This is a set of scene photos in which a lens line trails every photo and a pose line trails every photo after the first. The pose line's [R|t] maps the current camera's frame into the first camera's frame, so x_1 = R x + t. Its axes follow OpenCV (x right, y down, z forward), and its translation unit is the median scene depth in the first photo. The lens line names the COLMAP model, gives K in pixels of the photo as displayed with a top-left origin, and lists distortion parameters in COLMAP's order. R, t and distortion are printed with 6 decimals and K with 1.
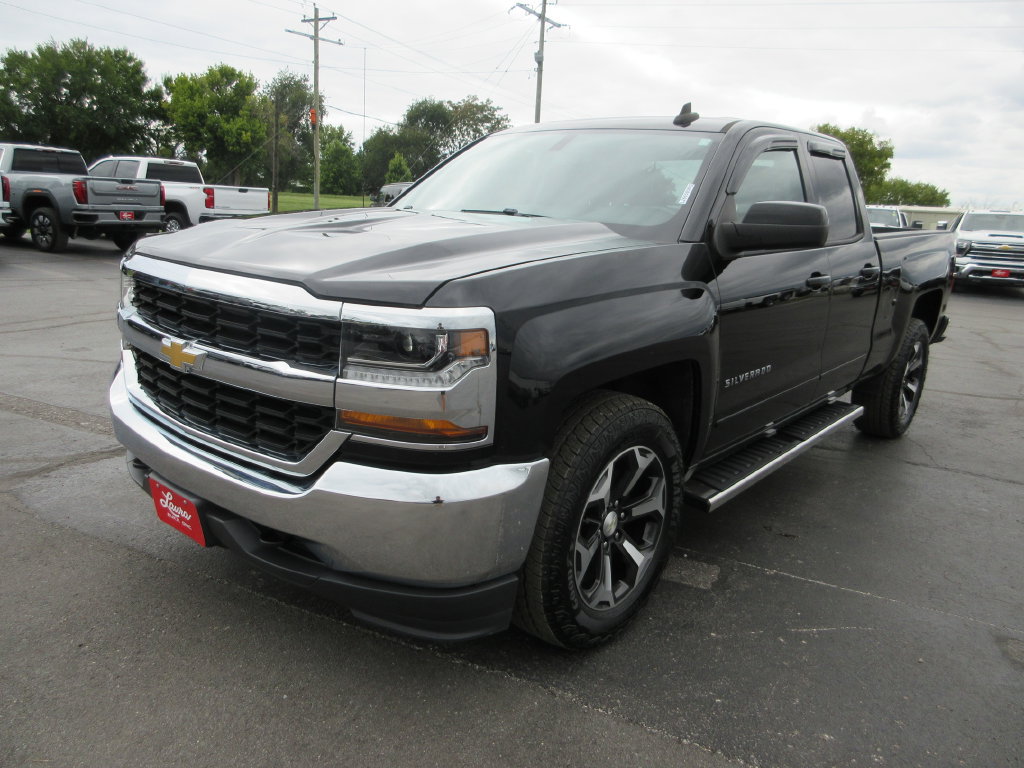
lens RADIAL K [[752.6, 0, 516.5], [0, 752.6, 394.6], [0, 0, 1]] dist [0.000540, -0.007886]
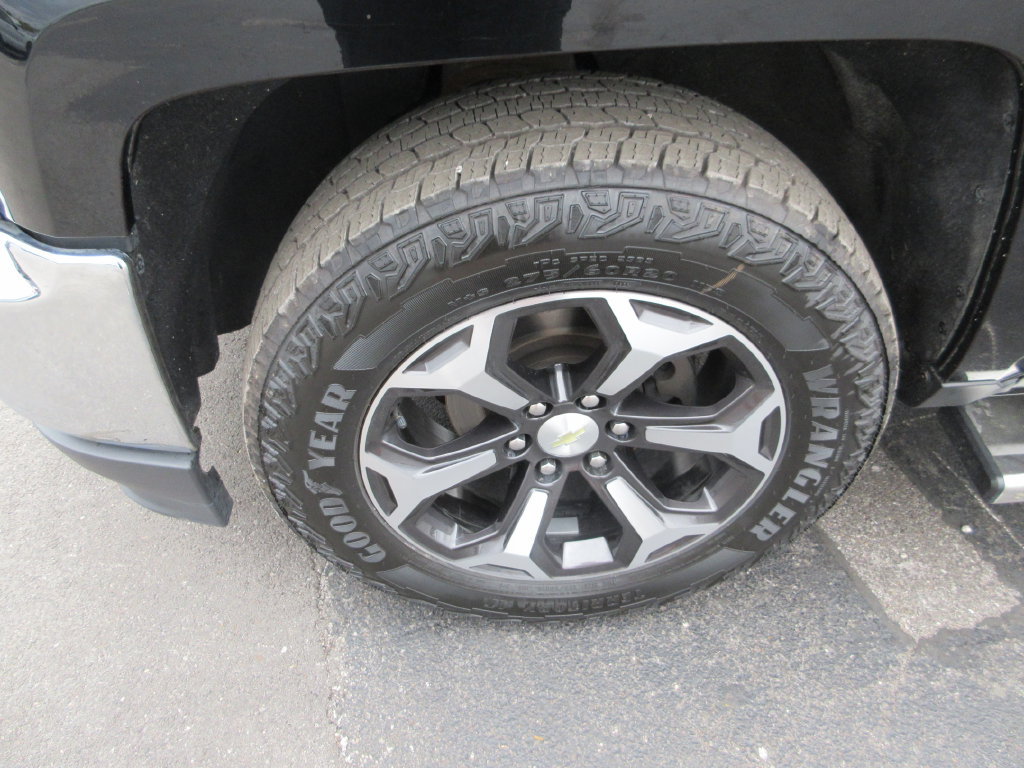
lens RADIAL K [[752.6, 0, 513.8], [0, 752.6, 384.5], [0, 0, 1]] dist [0.000540, -0.007886]
pose [[0.697735, 0.447430, -0.559439, 0.323027], [-0.134467, 0.848873, 0.511207, -0.059451], [0.703623, -0.281461, 0.652453, 0.717427]]
